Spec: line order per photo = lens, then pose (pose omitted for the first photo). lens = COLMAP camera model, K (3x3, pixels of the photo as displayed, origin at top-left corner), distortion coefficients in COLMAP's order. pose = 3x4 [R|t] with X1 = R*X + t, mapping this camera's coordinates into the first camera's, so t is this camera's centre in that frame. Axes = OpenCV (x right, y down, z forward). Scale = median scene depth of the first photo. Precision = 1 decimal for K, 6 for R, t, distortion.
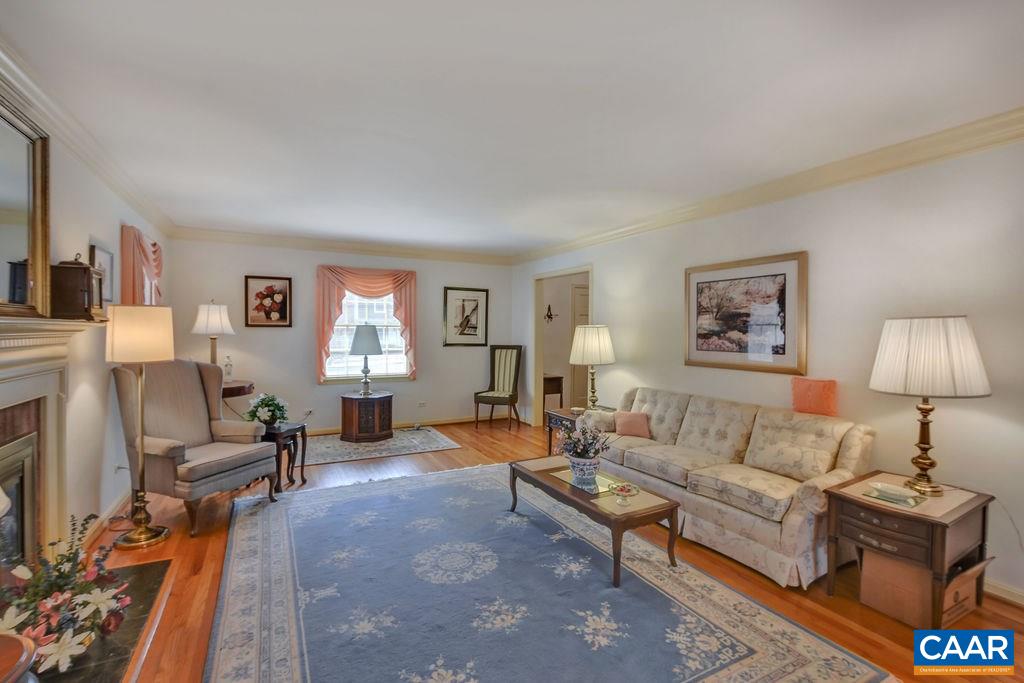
lens RADIAL K [[466.5, 0, 507.0], [0, 466.5, 338.5], [0, 0, 1]] dist [-0.011741, 0.000480]
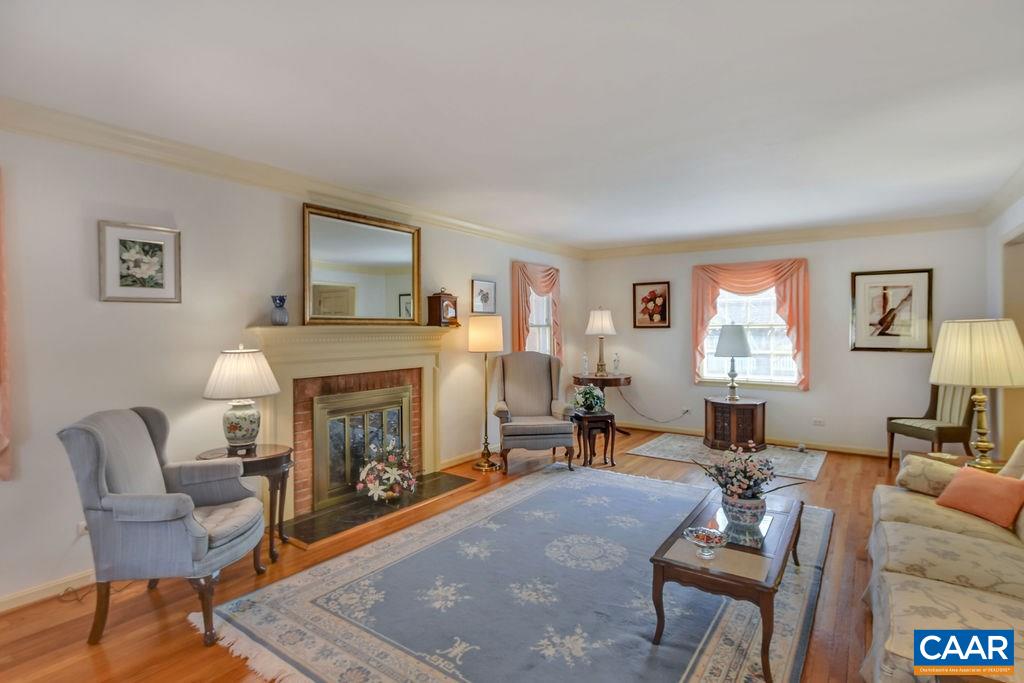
lens RADIAL K [[503.3, 0, 509.5], [0, 503.3, 330.6], [0, 0, 1]] dist [-0.011419, 0.000525]
pose [[0.452480, -0.006627, -0.891750, 0.391087], [-0.010560, 0.999862, -0.012789, 0.000103], [0.891712, 0.015204, 0.452347, 0.158669]]
